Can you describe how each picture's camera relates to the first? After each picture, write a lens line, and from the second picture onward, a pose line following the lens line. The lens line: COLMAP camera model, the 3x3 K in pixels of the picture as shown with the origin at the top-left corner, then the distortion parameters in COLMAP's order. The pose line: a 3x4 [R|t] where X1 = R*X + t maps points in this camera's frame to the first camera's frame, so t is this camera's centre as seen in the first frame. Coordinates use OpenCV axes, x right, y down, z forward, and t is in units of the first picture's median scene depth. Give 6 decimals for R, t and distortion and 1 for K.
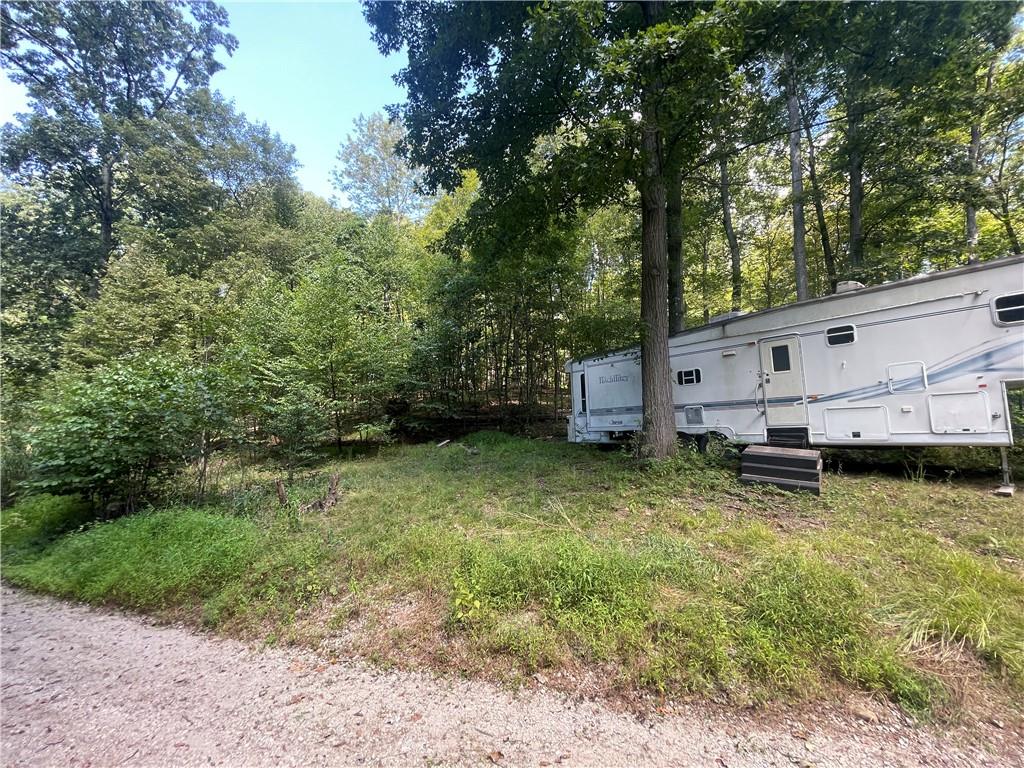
lens RADIAL K [[410.7, 0, 513.5], [0, 410.7, 384.7], [0, 0, 1]] dist [0.001188, -0.000483]
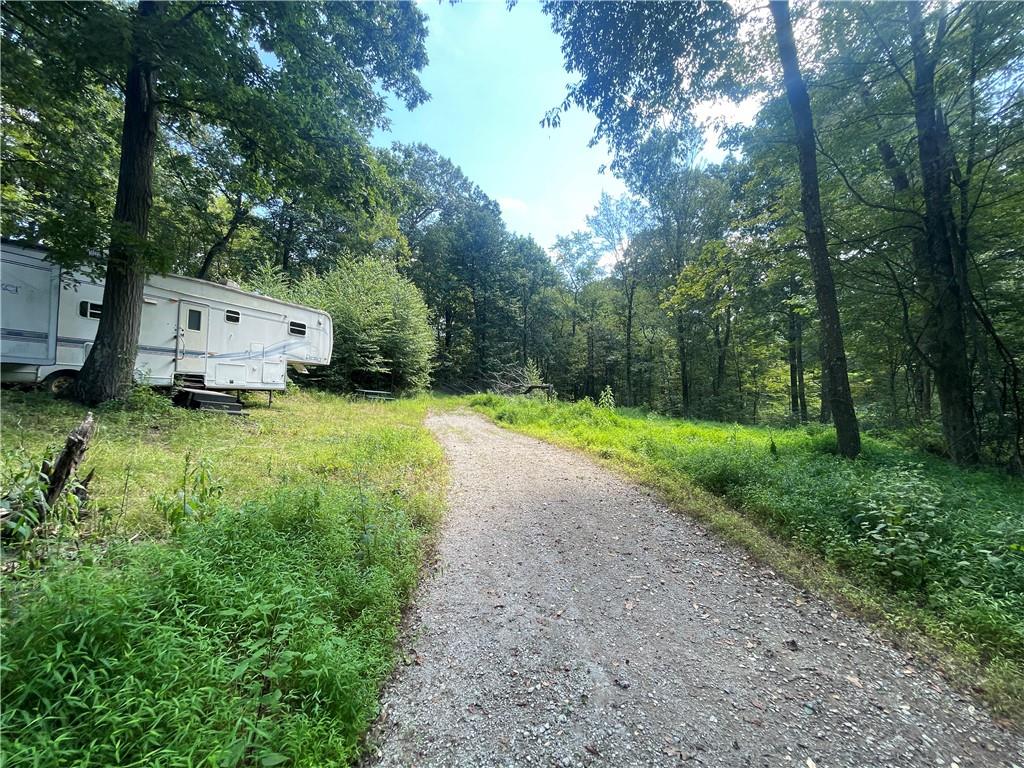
lens RADIAL K [[410.7, 0, 513.4], [0, 410.7, 382.8], [0, 0, 1]] dist [0.001188, -0.000483]
pose [[-0.479780, 0.038337, 0.876551, -1.019449], [-0.113320, 0.987970, -0.105235, 0.164052], [-0.870040, -0.149821, -0.469664, 0.776780]]
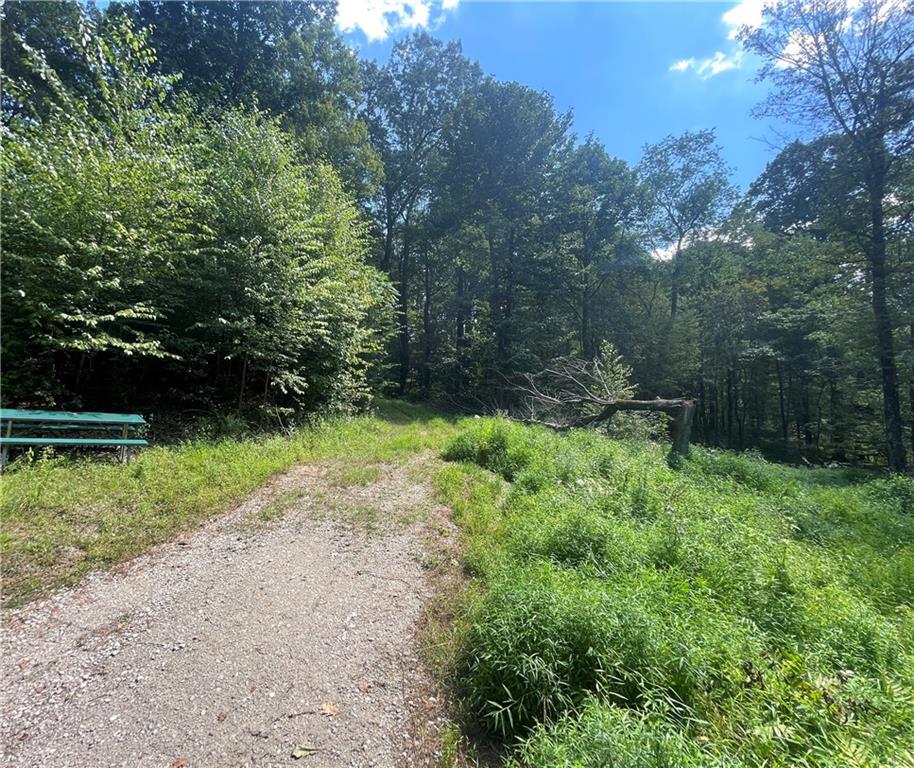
lens RADIAL K [[410.4, 0, 403.2], [0, 410.4, 383.6], [0, 0, 1]] dist [-0.002590, 0.000311]
pose [[-0.141186, 0.050479, 0.988695, 0.935247], [-0.160585, 0.984305, -0.073187, -0.071485], [-0.976872, -0.169102, -0.130864, -0.220174]]
